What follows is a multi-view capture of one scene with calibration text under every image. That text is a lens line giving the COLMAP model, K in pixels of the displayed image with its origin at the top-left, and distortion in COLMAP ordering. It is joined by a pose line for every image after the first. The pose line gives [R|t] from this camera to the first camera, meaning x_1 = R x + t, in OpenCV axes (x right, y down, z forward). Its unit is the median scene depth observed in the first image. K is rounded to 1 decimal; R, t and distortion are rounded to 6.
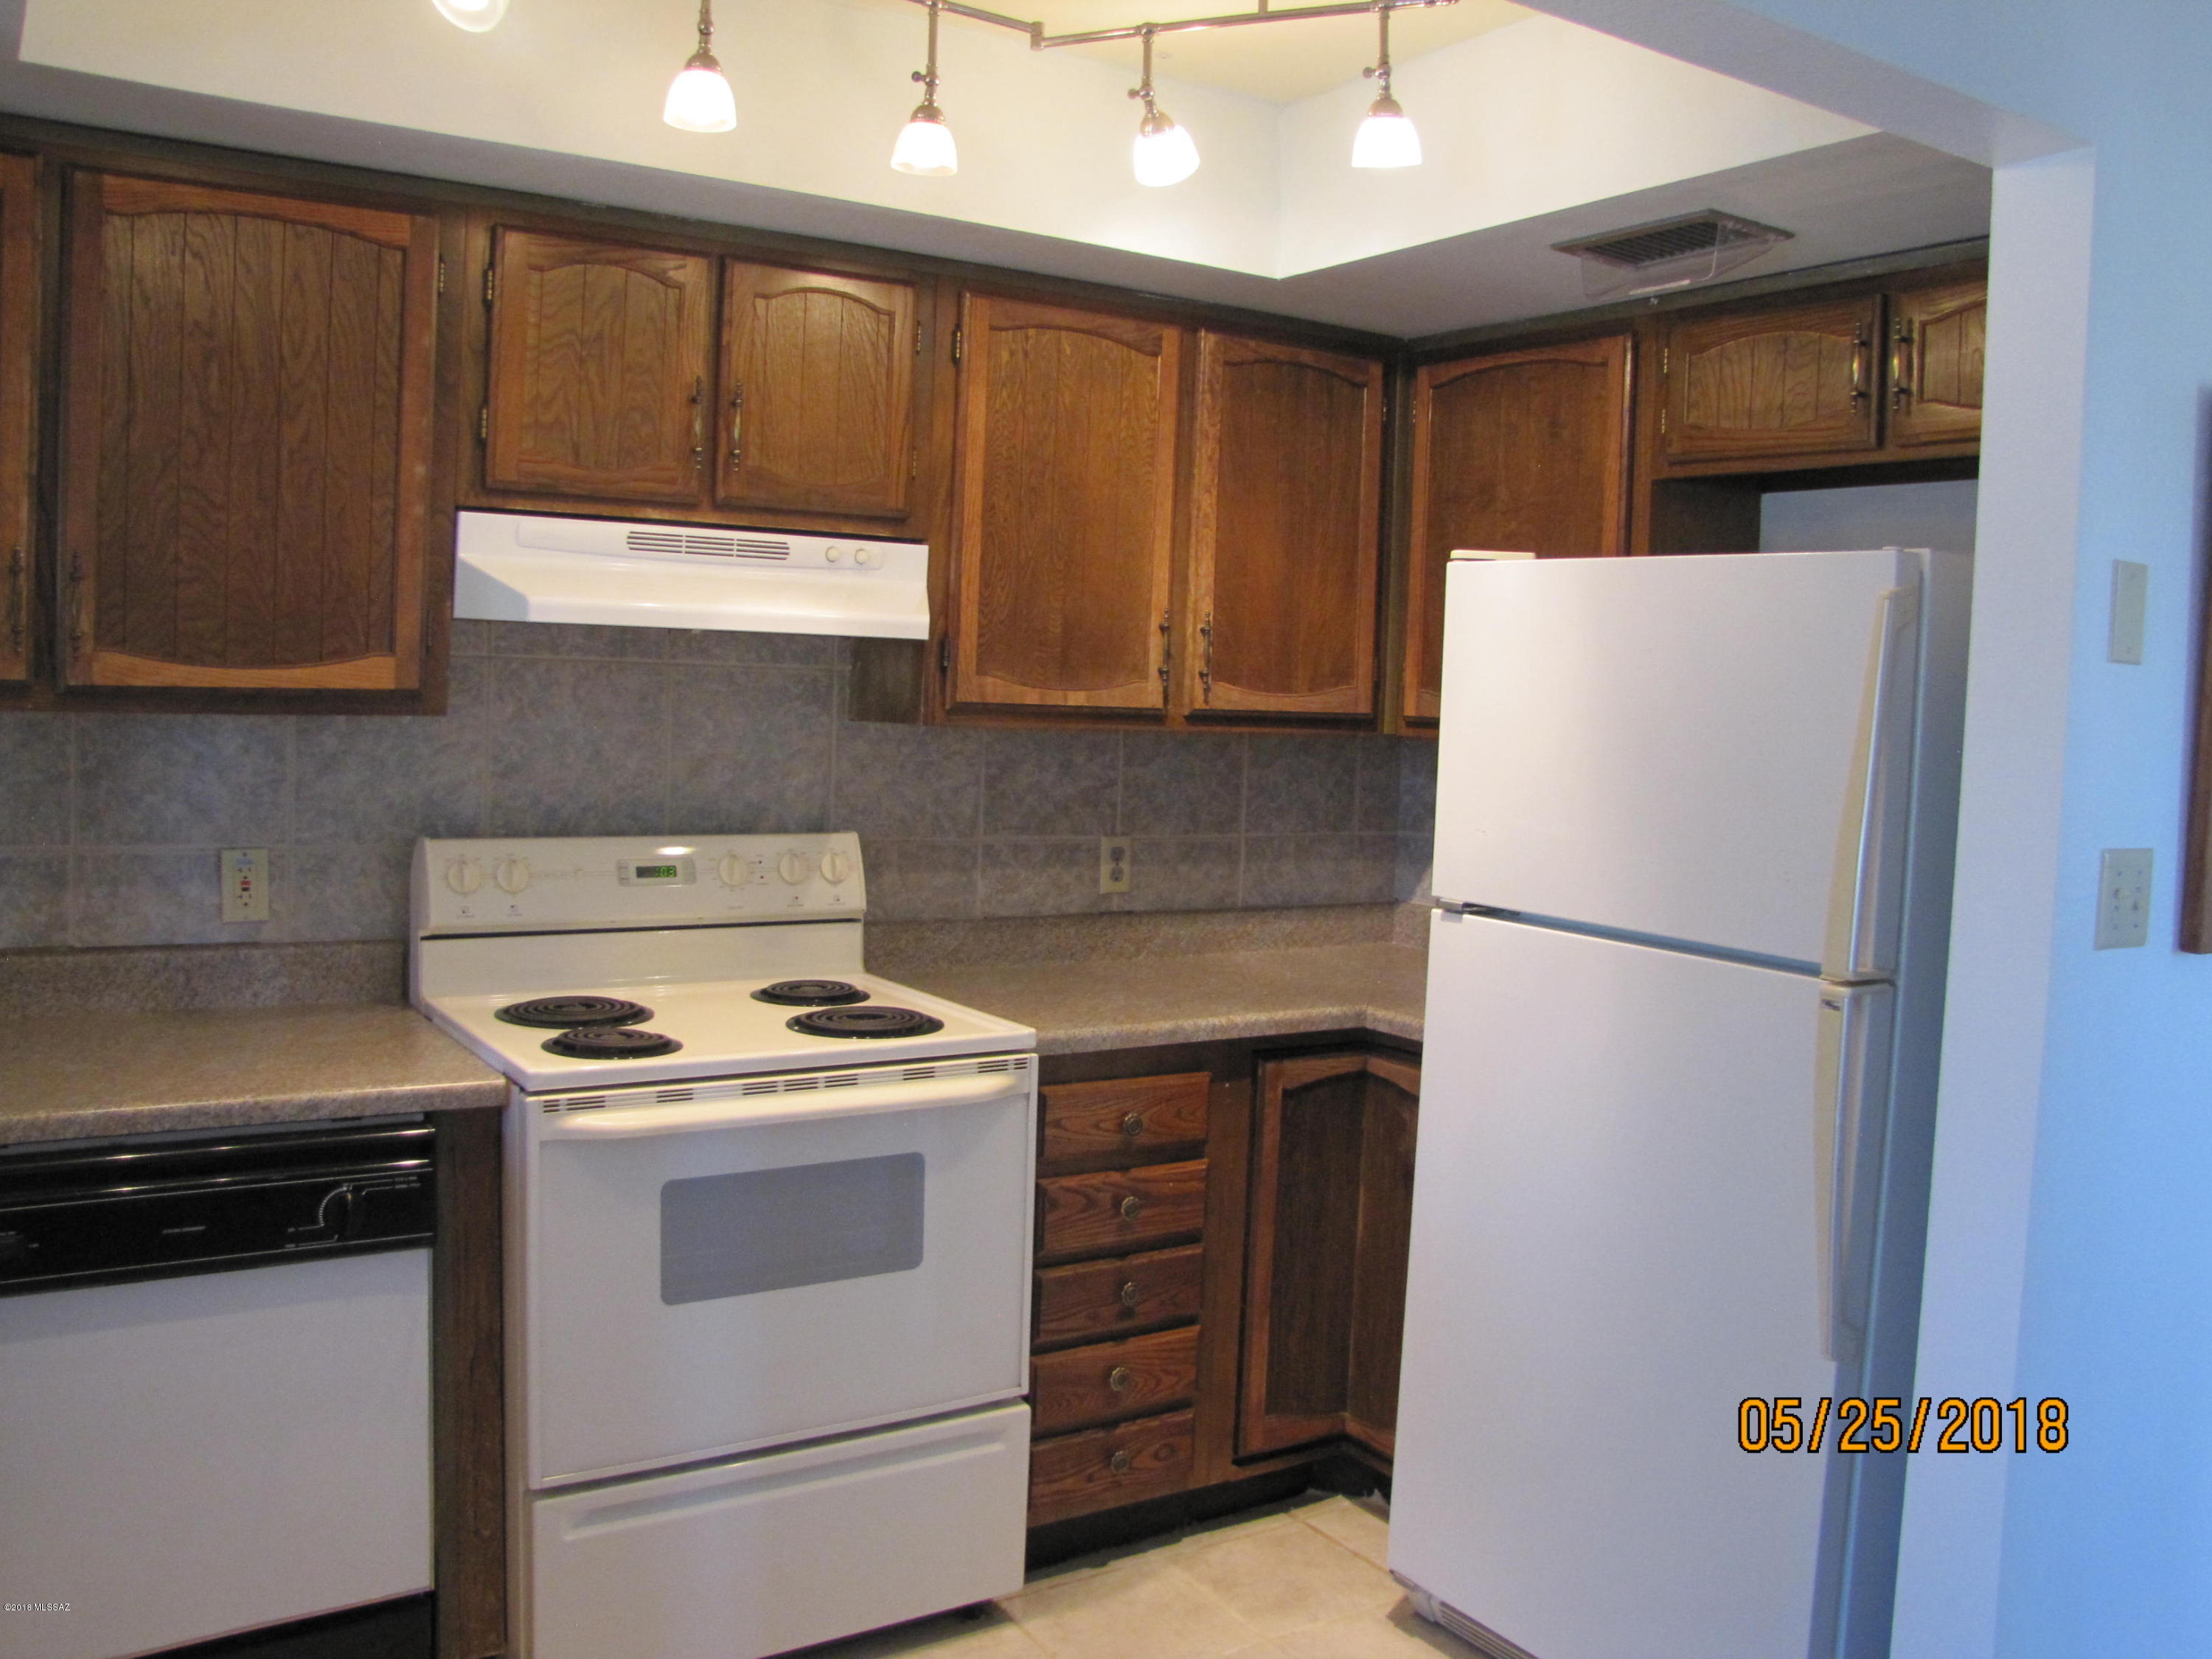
lens RADIAL K [[1876.5, 0, 1107.5], [0, 1876.5, 807.3], [0, 0, 1]] dist [-0.153294, 0.107970]
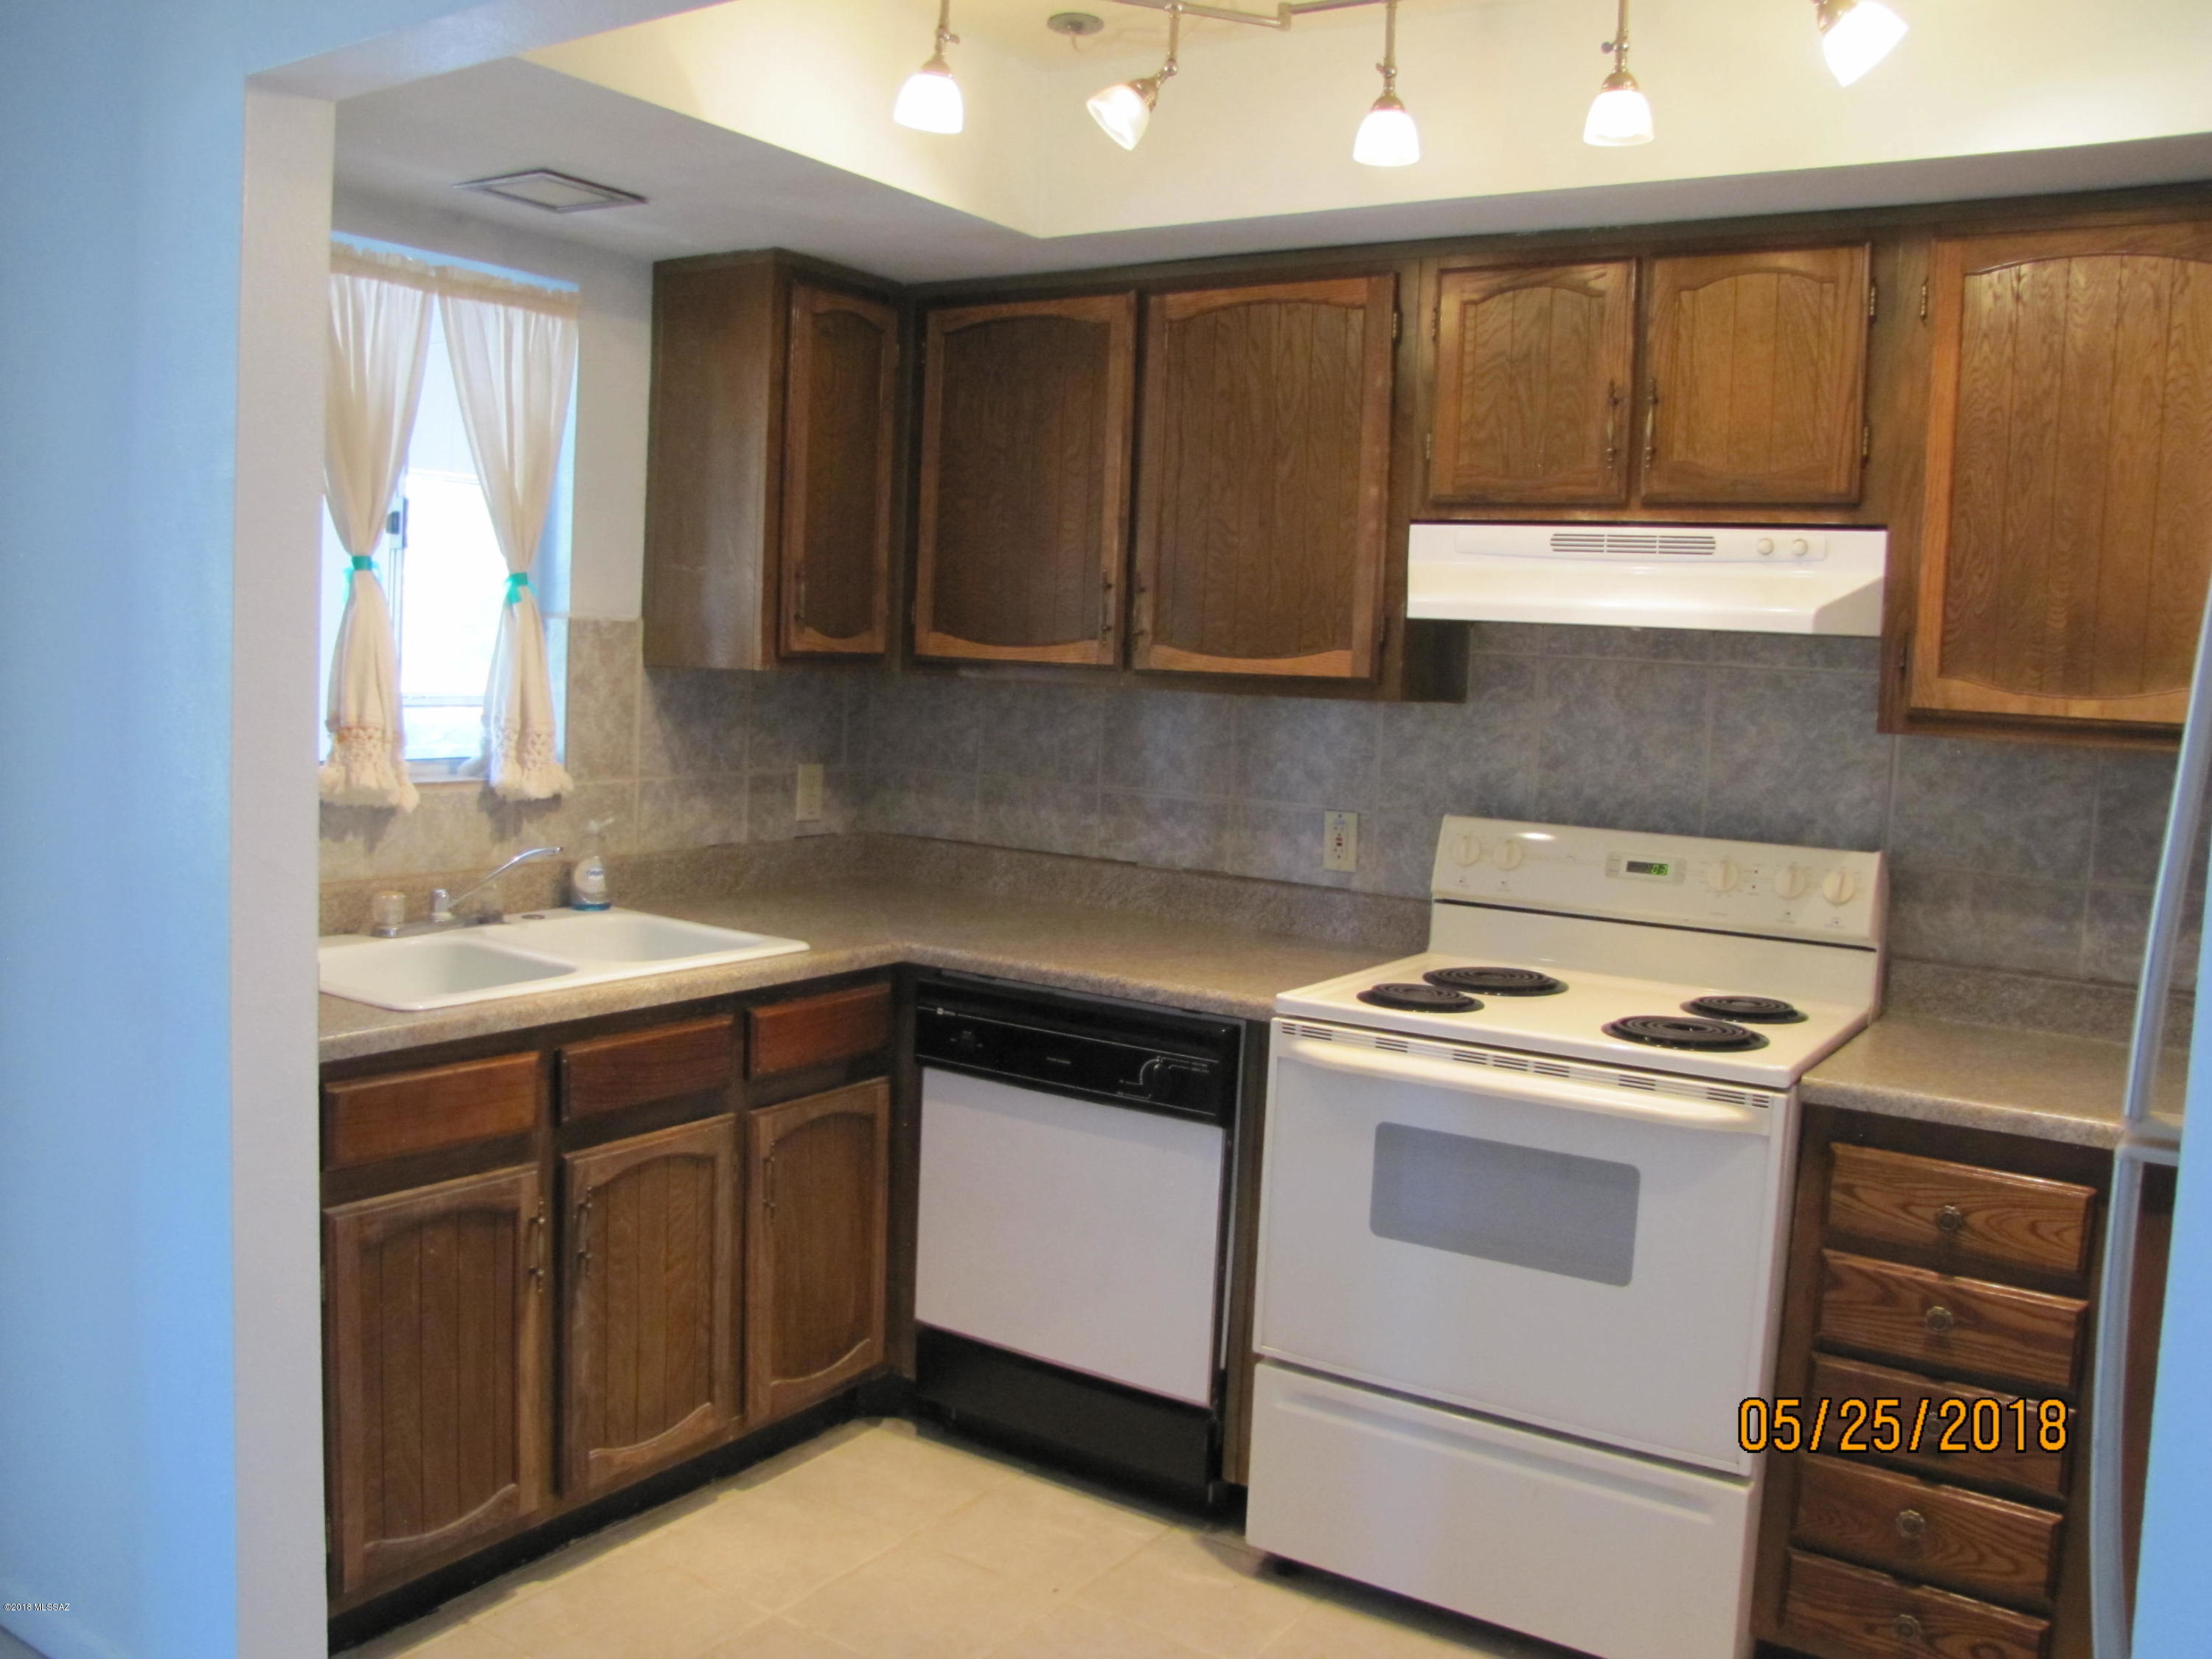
lens RADIAL K [[1892.8, 0, 1106.0], [0, 1892.8, 829.5], [0, 0, 1]] dist [-0.164014, 0.154825]
pose [[0.403744, 0.068761, -0.912284, 0.606429], [-0.088866, 0.995404, 0.035697, 0.003701], [0.910546, 0.066658, 0.407999, 0.332648]]
